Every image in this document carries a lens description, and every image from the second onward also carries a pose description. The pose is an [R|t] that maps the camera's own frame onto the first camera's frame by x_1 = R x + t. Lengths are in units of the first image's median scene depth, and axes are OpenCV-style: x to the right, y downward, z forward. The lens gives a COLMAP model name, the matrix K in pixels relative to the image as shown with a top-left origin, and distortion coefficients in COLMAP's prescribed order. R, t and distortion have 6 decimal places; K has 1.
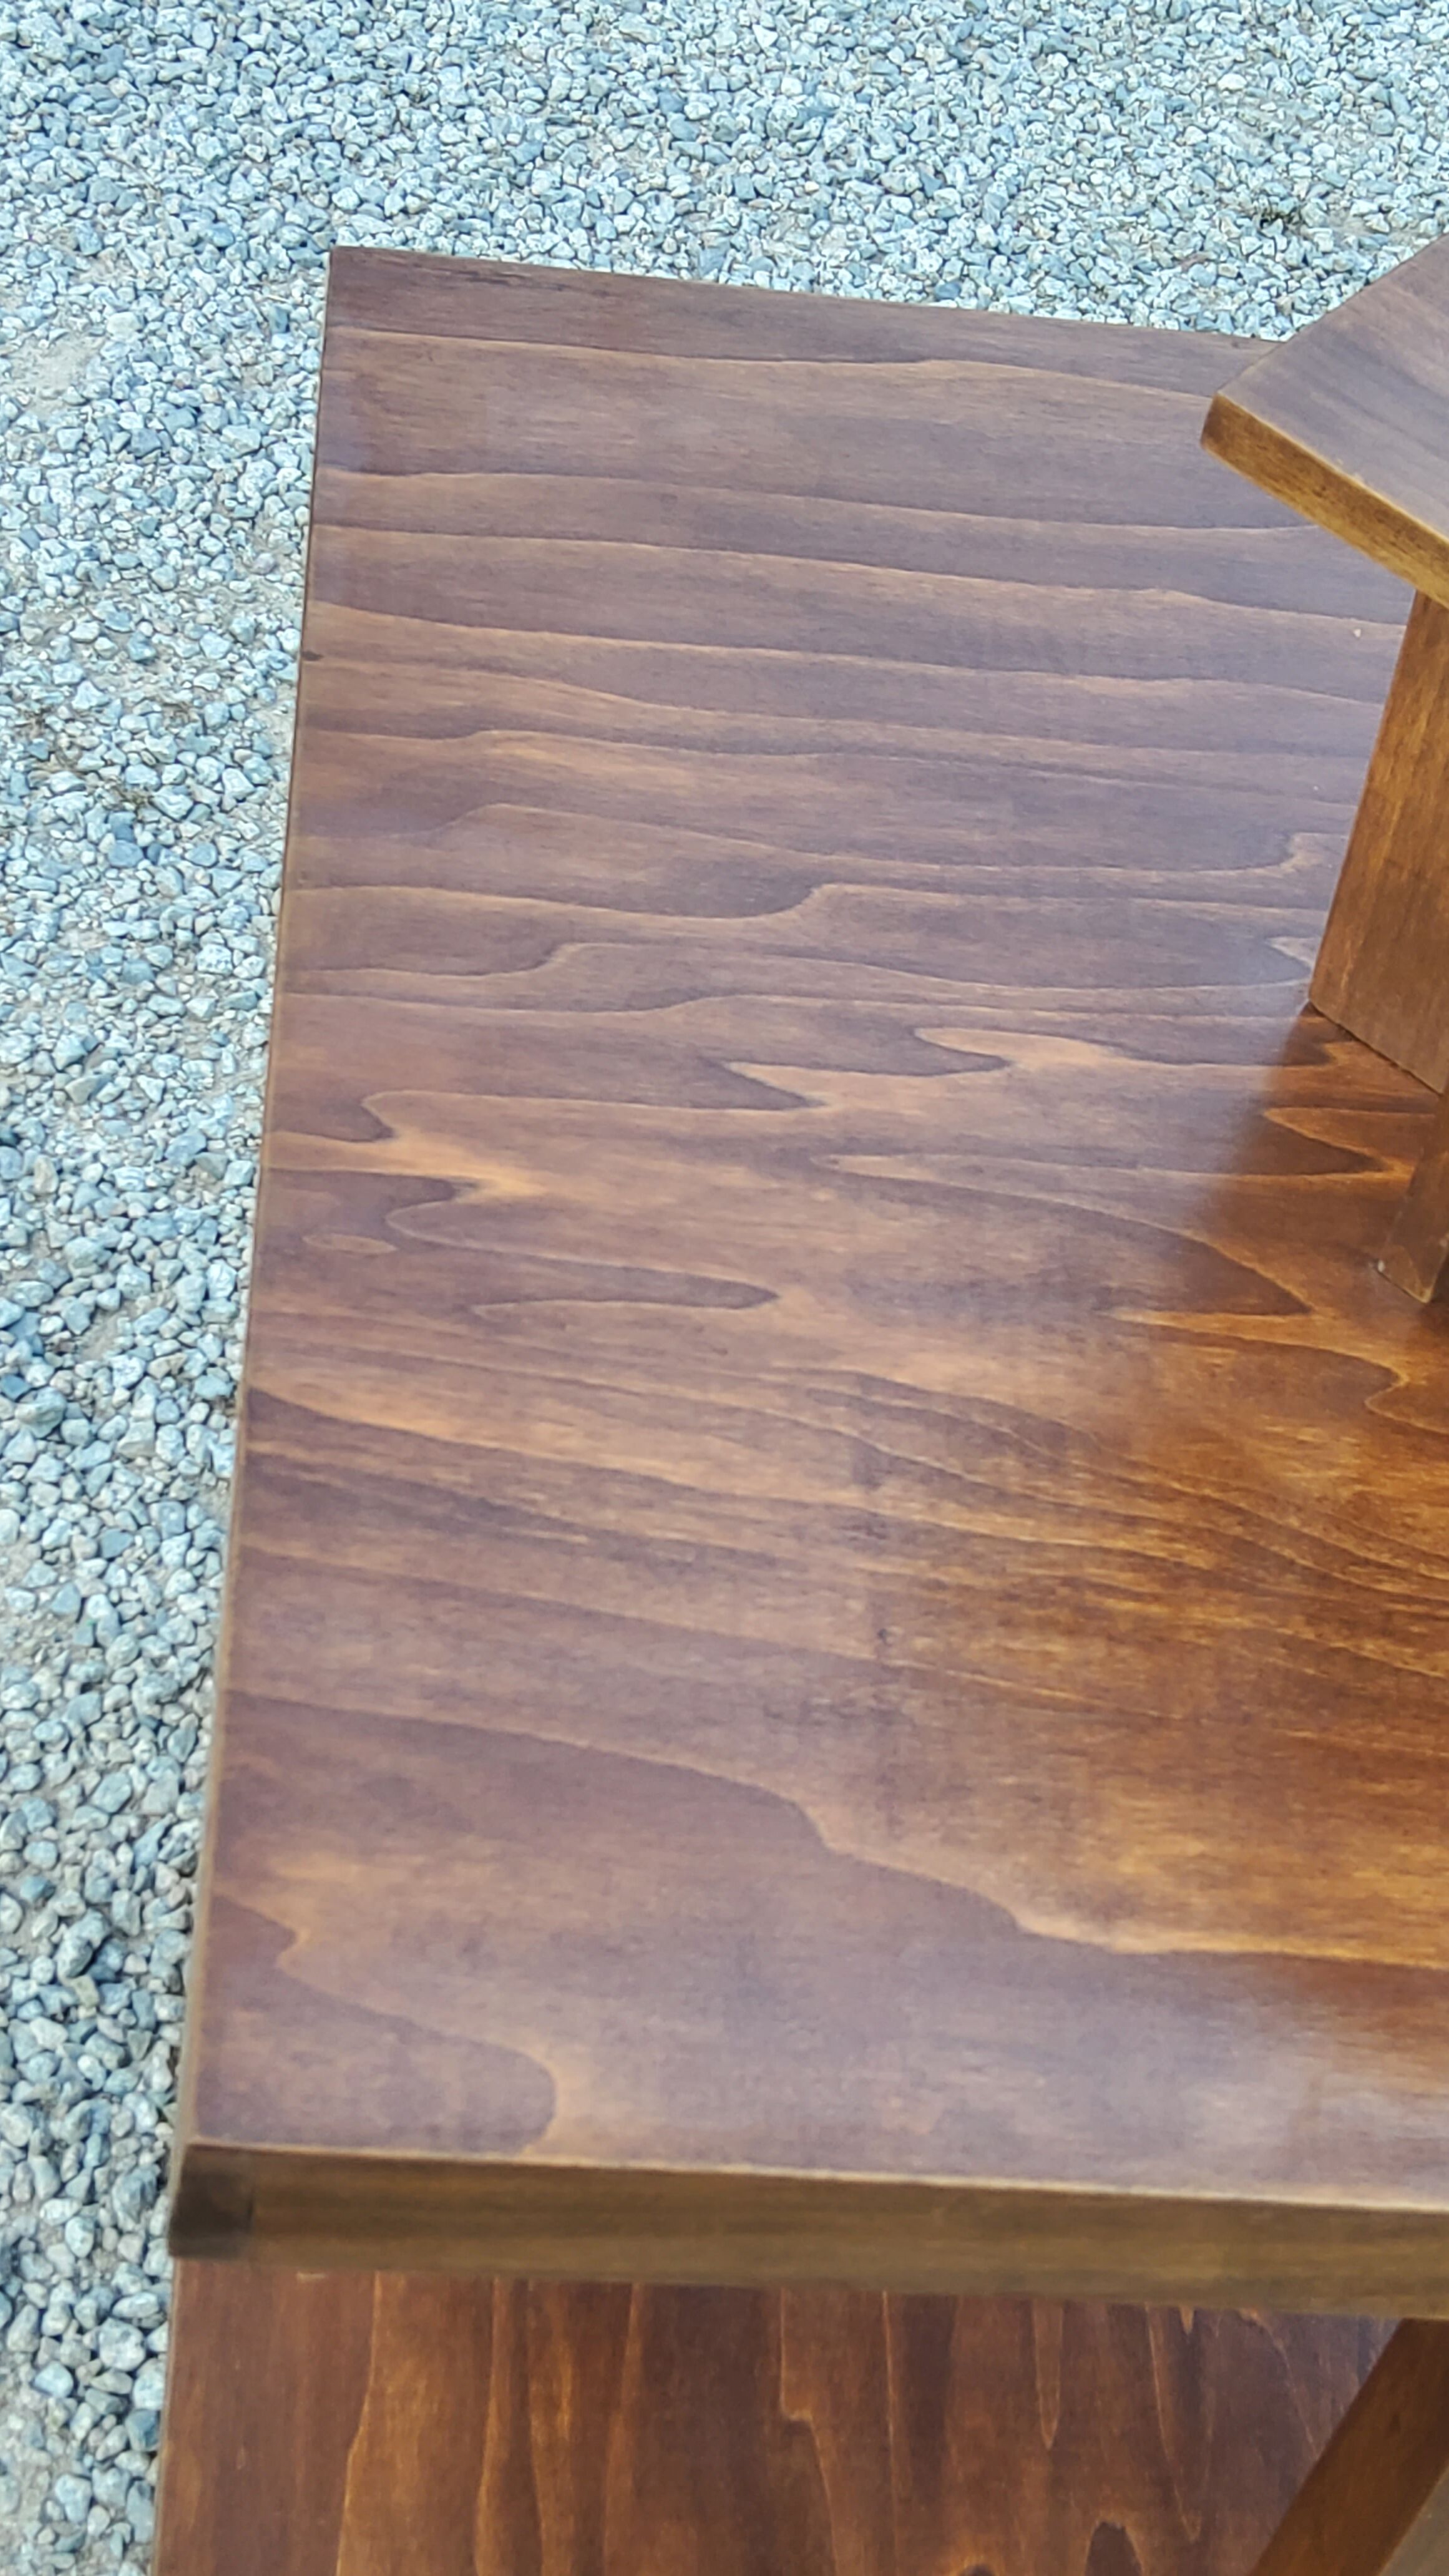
lens RADIAL K [[3833.9, 0, 746.1], [0, 3833.9, 1260.3], [0, 0, 1]] dist [0.109422, 0.000000]
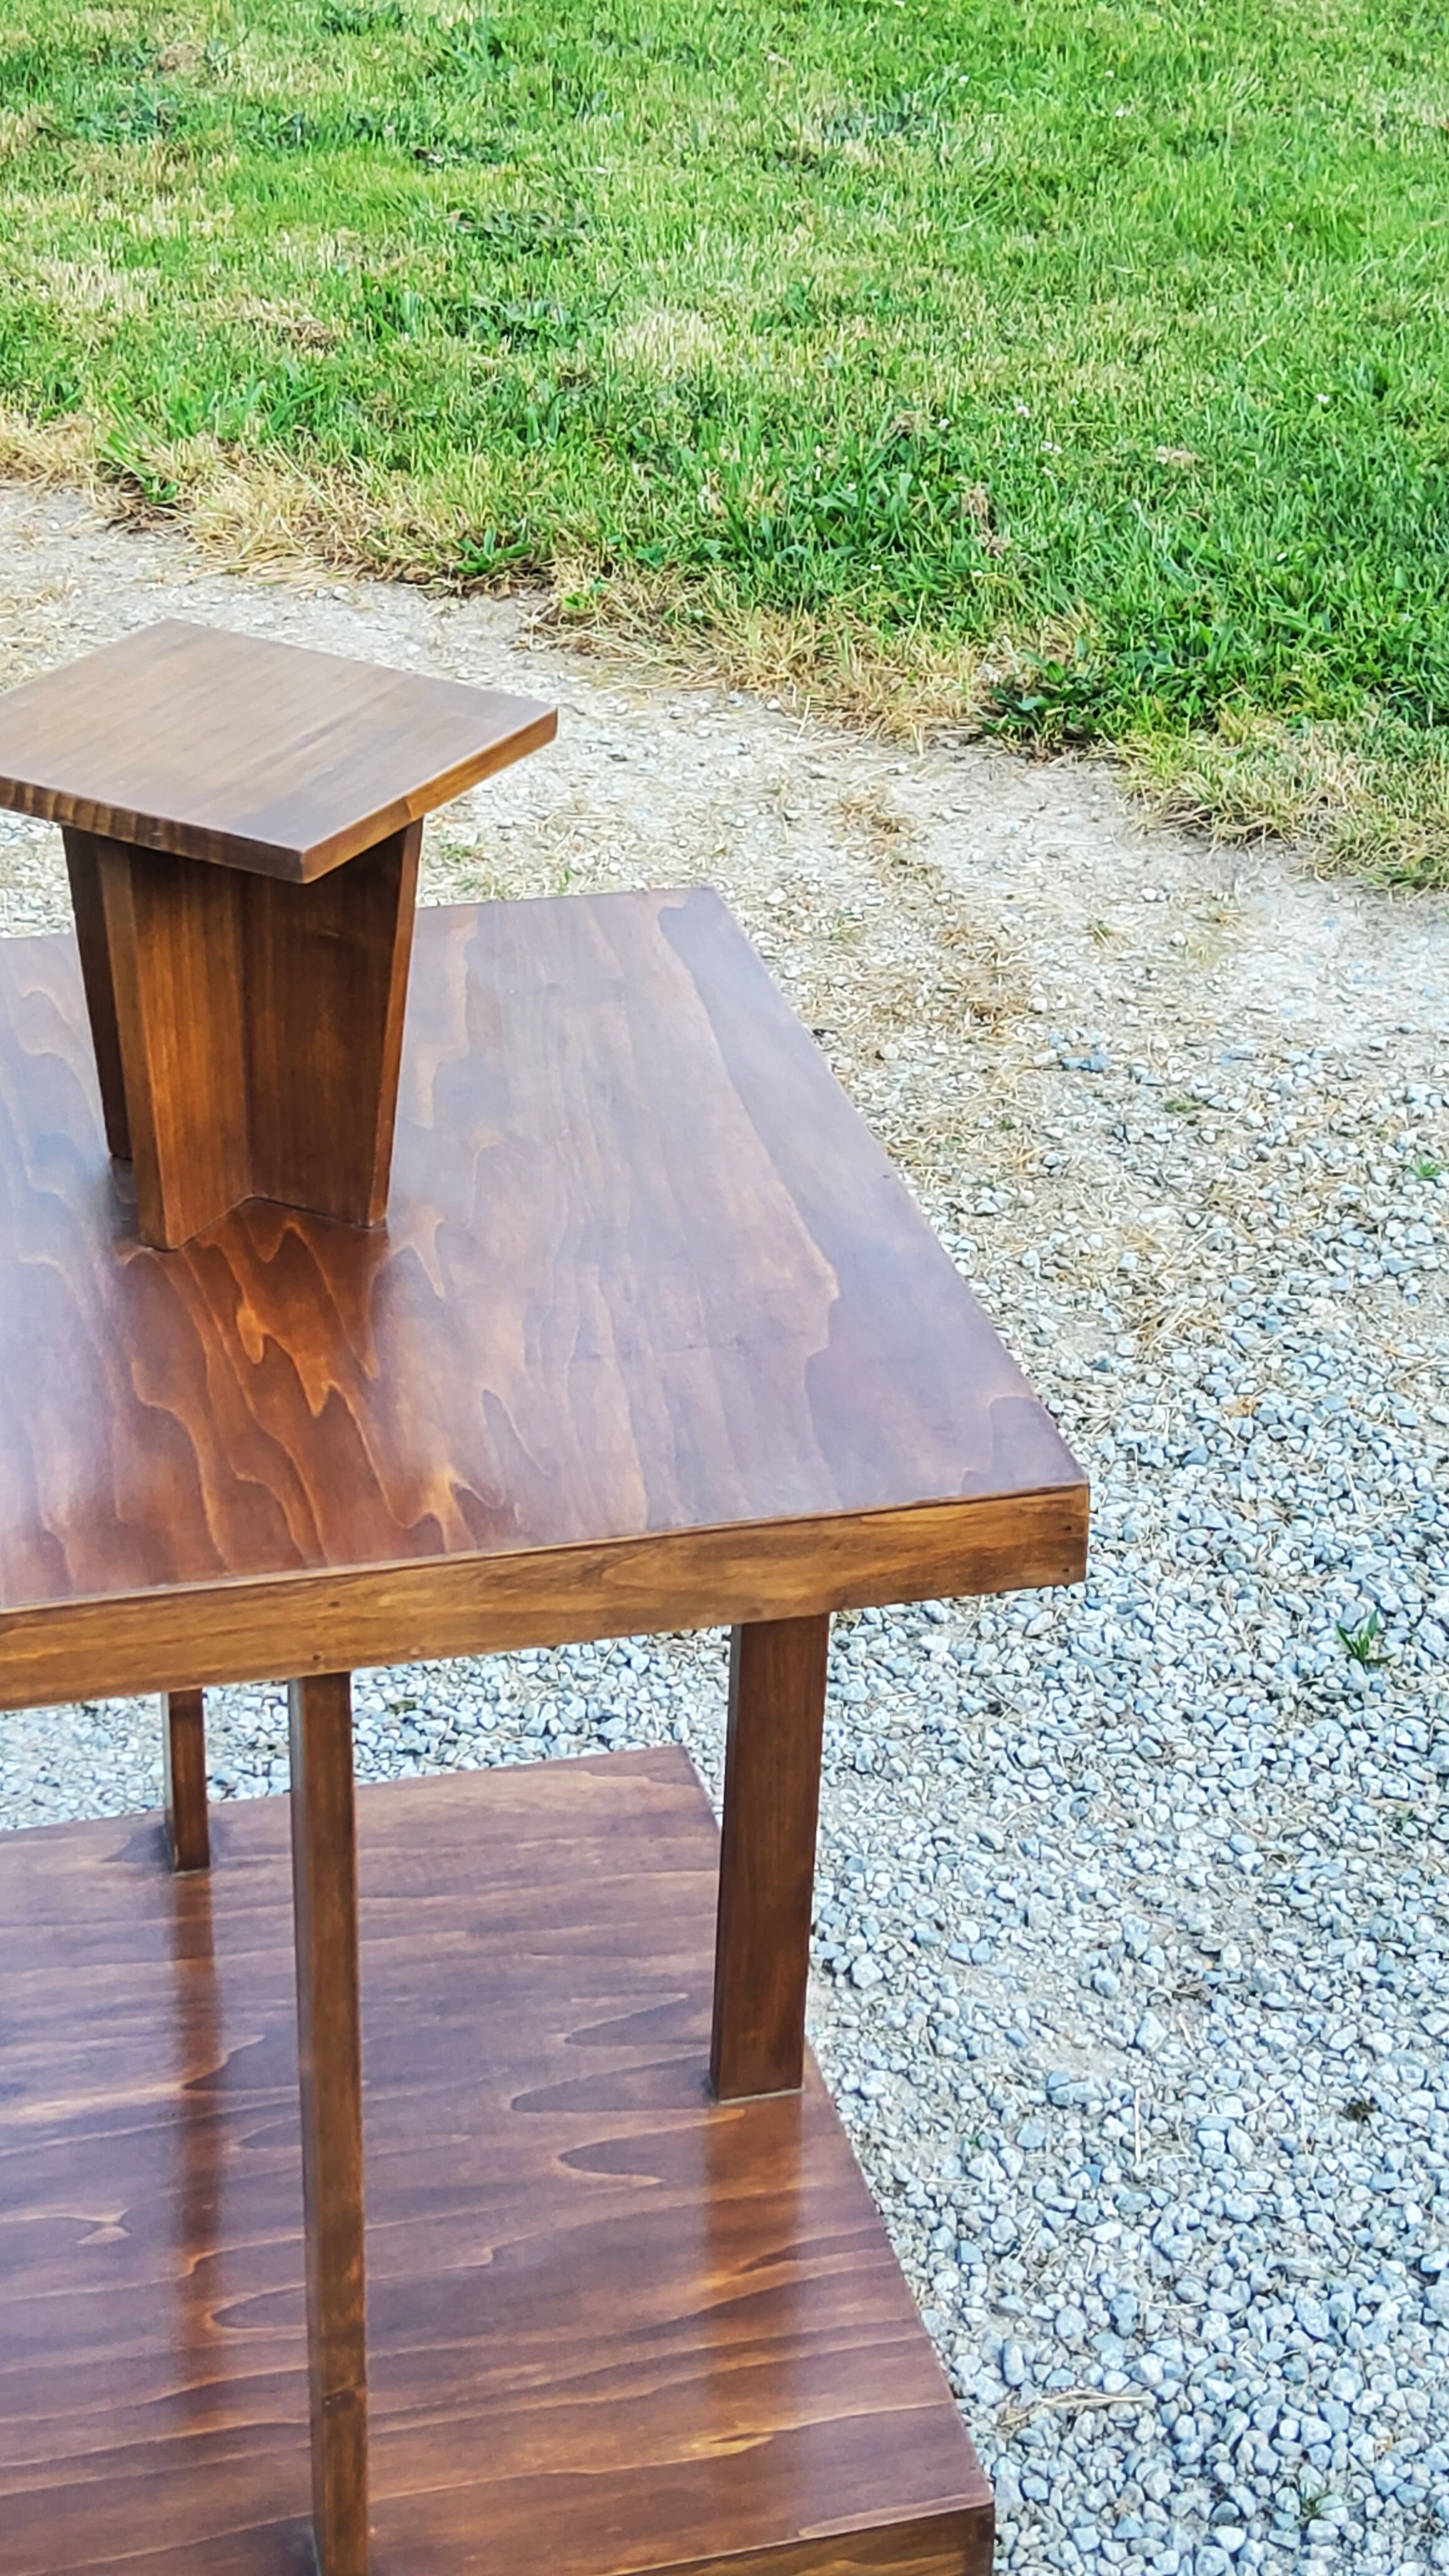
lens RADIAL K [[3833.9, 0, 737.3], [0, 3833.9, 1255.7], [0, 0, 1]] dist [0.109422, 0.000000]
pose [[-0.218912, -0.598923, 0.770305, -0.710395], [0.697969, 0.455551, 0.552552, -0.483773], [-0.681849, 0.658608, 0.318304, 0.168939]]
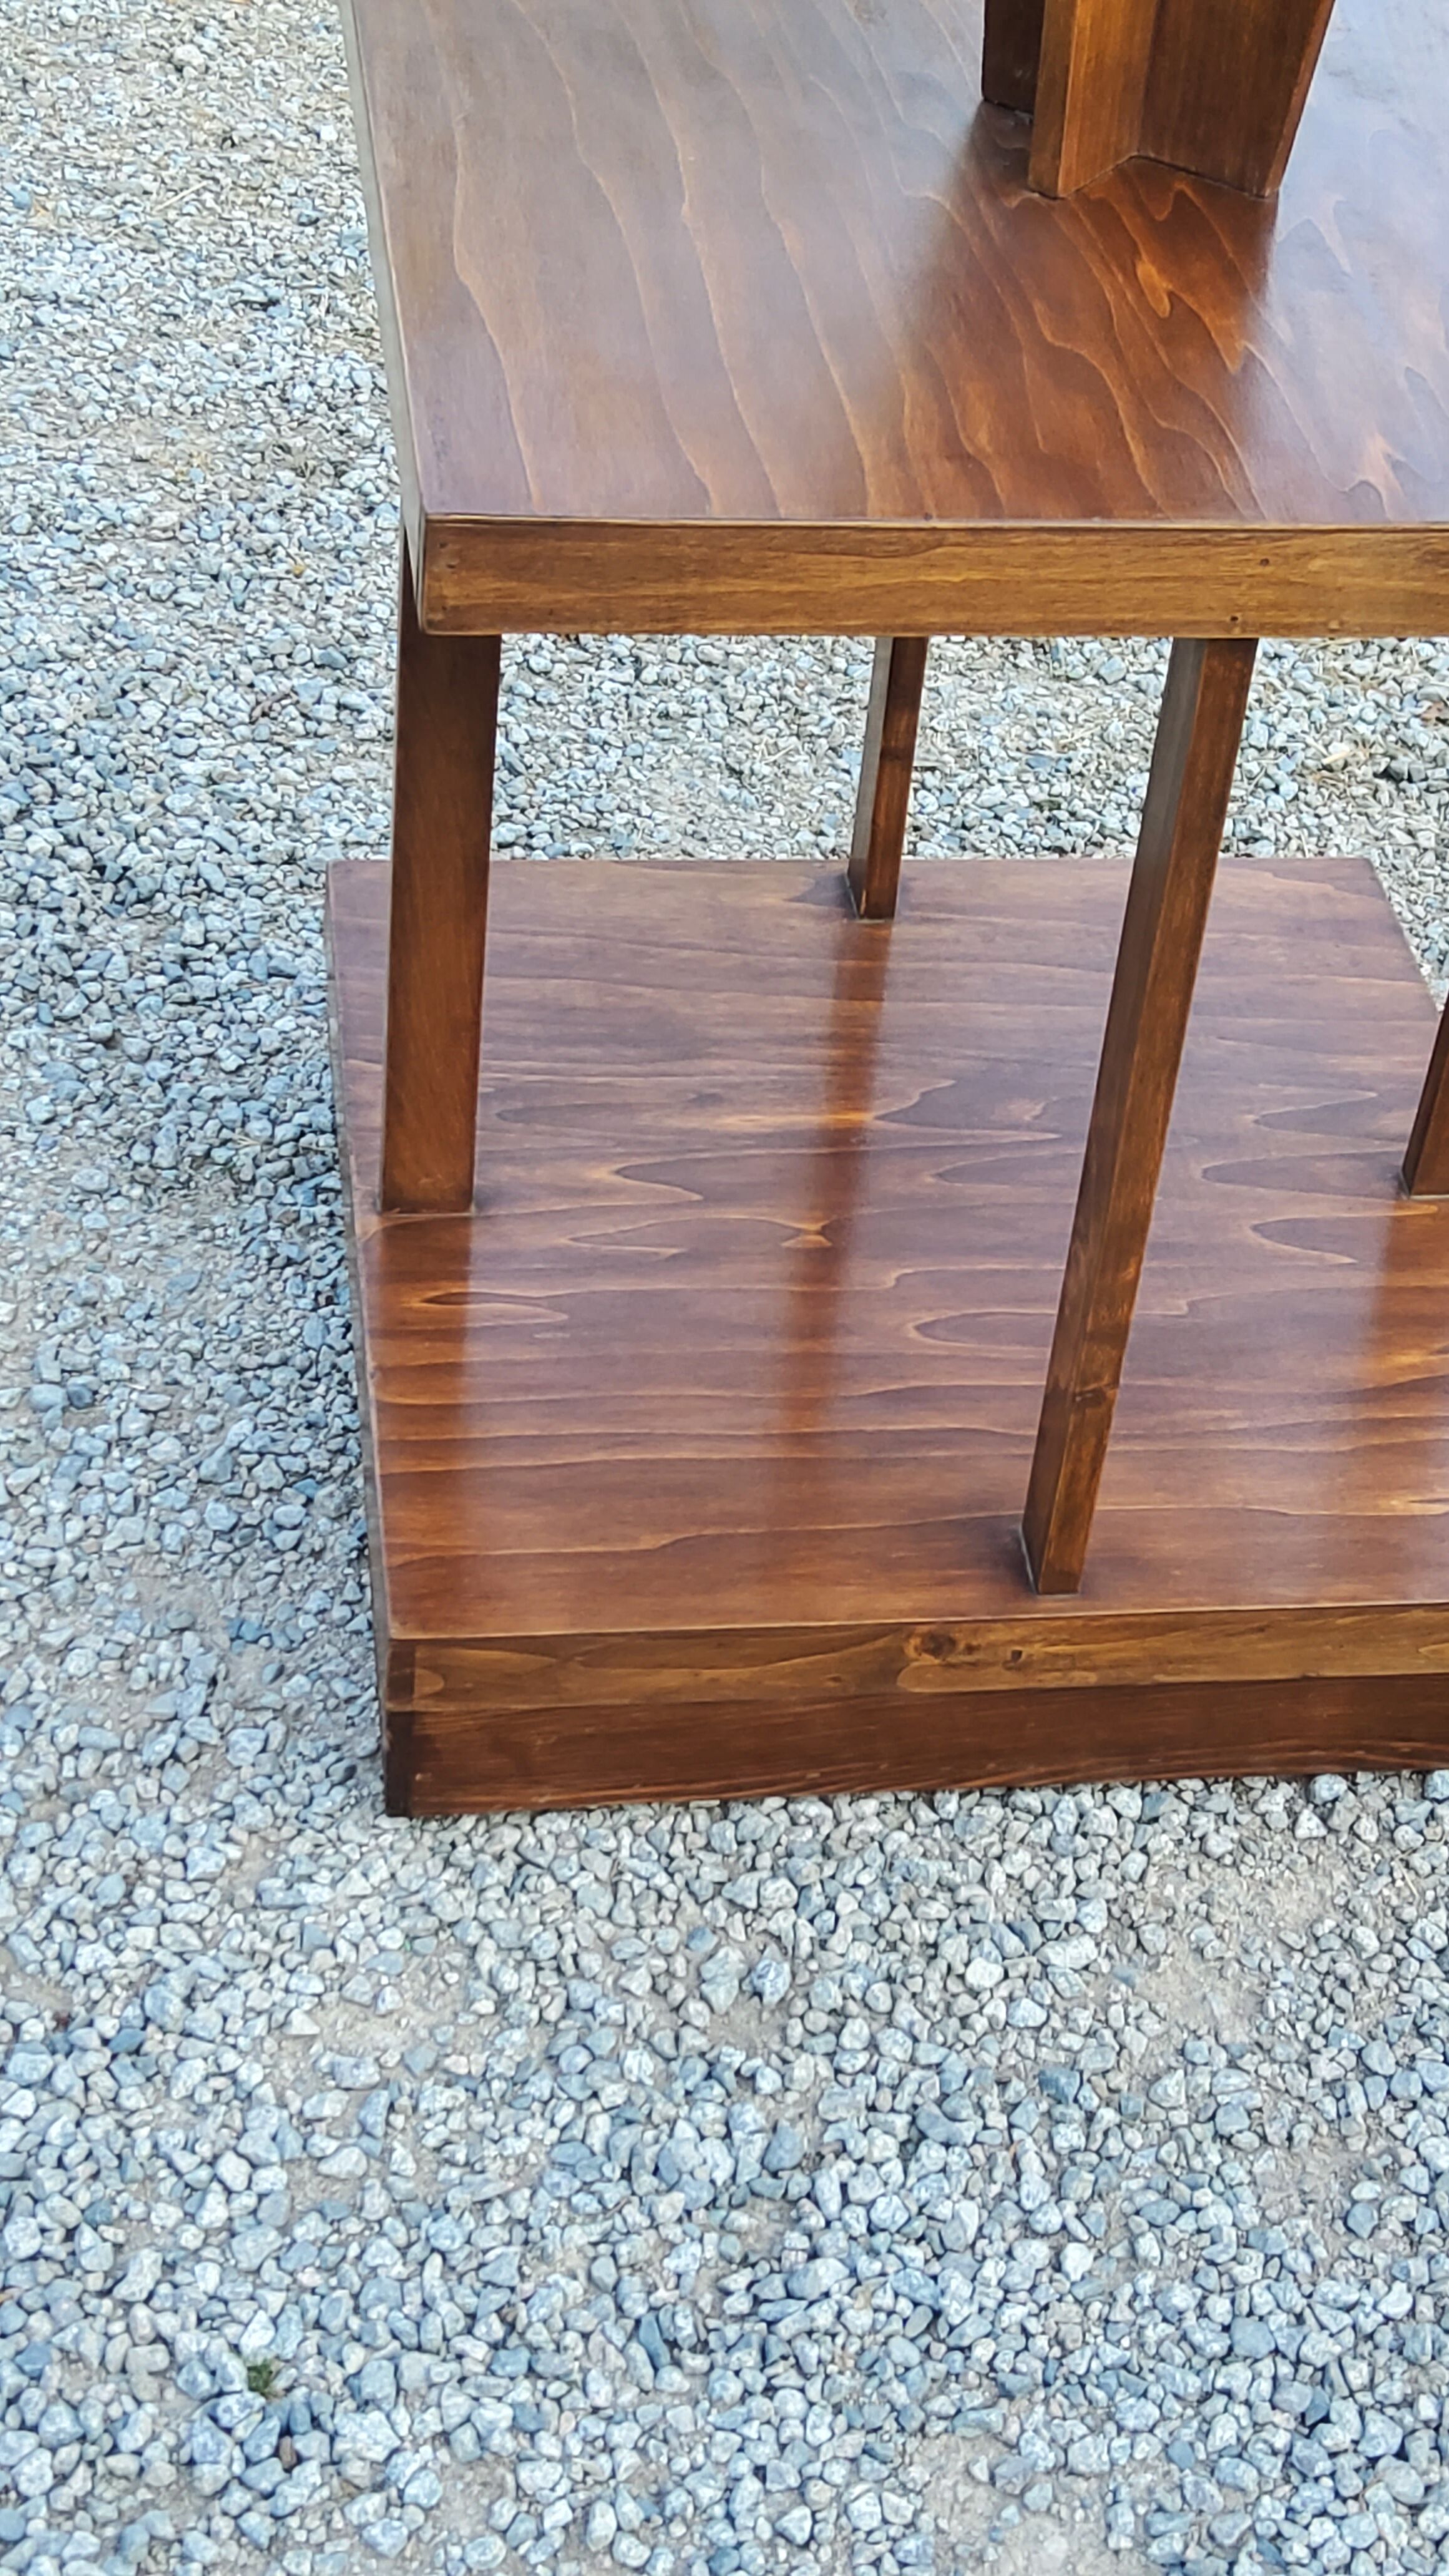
lens RADIAL K [[3833.9, 0, 732.2], [0, 3833.9, 1261.3], [0, 0, 1]] dist [0.109422, 0.000000]
pose [[-0.087465, -0.750079, 0.655539, -0.715443], [0.694031, 0.426184, 0.580249, -0.528301], [-0.714613, 0.505715, 0.483302, 0.316374]]
